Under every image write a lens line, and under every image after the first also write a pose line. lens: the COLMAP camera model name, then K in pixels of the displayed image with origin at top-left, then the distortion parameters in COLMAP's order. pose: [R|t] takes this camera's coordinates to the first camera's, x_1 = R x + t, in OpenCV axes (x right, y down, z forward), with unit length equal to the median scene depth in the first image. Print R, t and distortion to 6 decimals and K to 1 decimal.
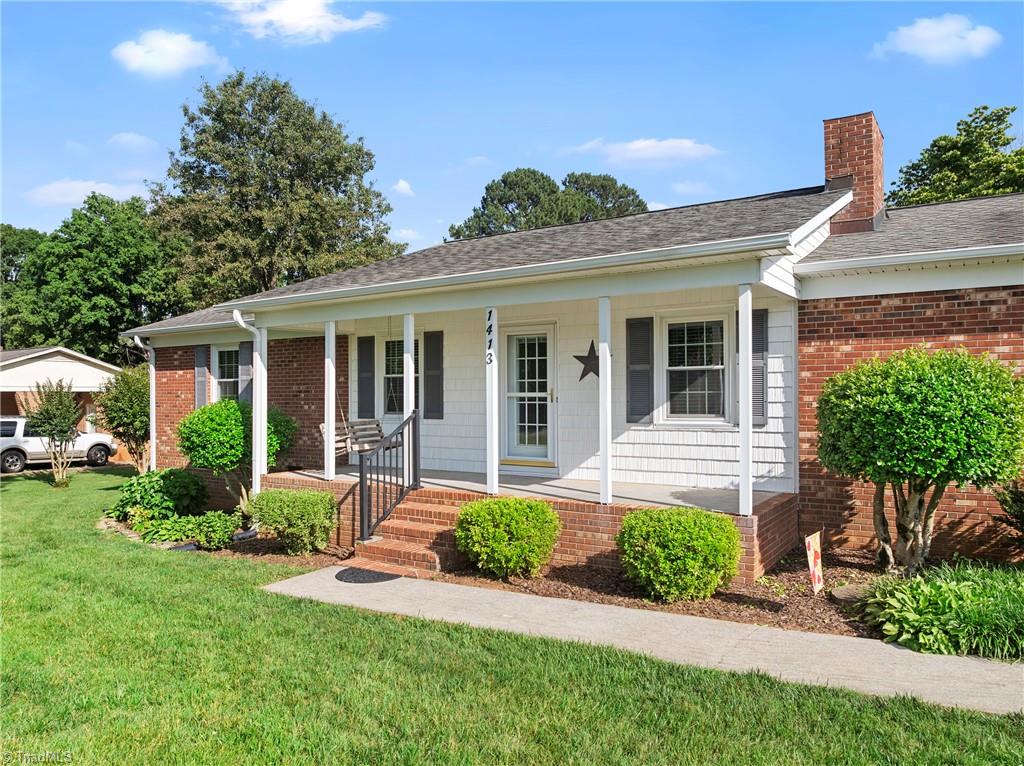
lens RADIAL K [[714.2, 0, 511.5], [0, 714.2, 395.5], [0, 0, 1]] dist [-0.025495, 0.002200]
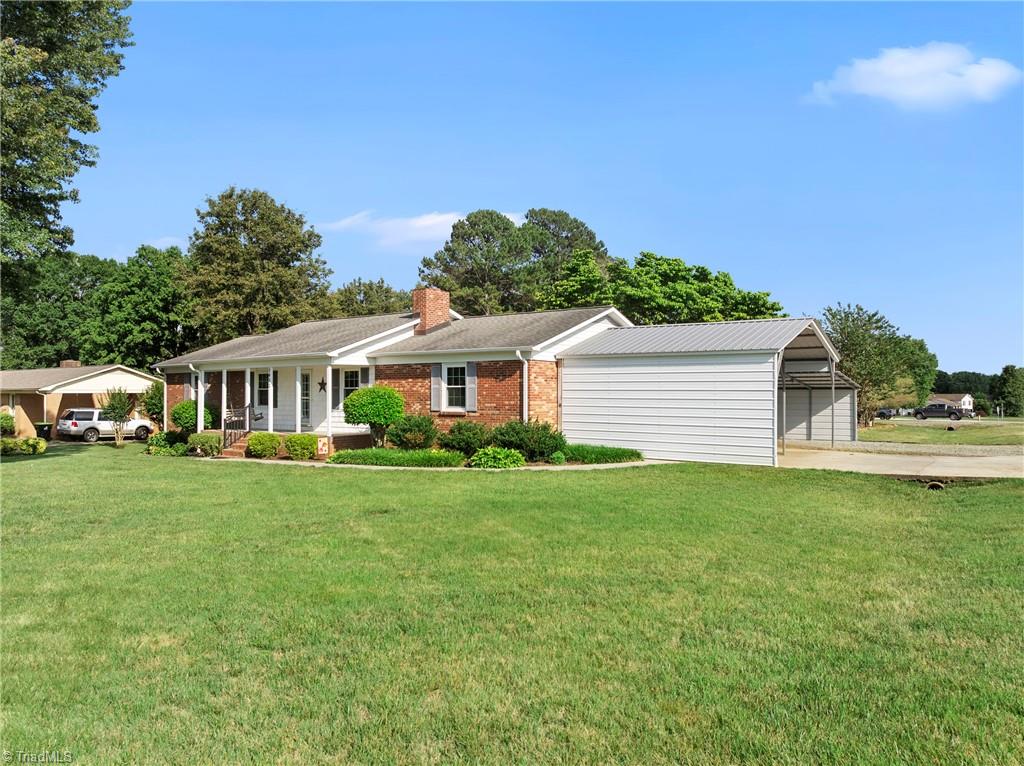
lens RADIAL K [[710.1, 0, 516.9], [0, 710.1, 383.5], [0, 0, 1]] dist [-0.023441, -0.005134]
pose [[0.998765, -0.000141, -0.049691, 0.341825], [-0.000507, 0.999915, -0.013017, -0.007268], [0.049689, 0.013026, 0.998680, -0.551244]]
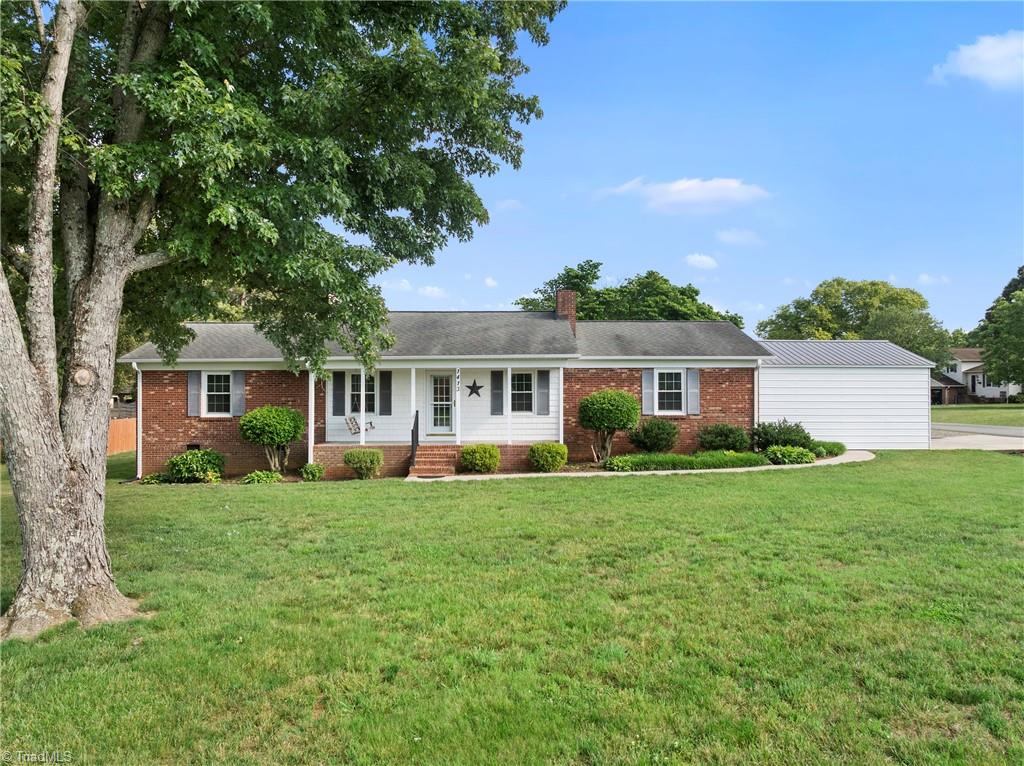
lens RADIAL K [[710.1, 0, 516.9], [0, 710.1, 383.5], [0, 0, 1]] dist [-0.023441, -0.005134]
pose [[0.839059, 0.014505, 0.543848, -0.367898], [-0.000006, 0.999645, -0.026652, -0.001029], [-0.544041, 0.022359, 0.838761, -0.354522]]
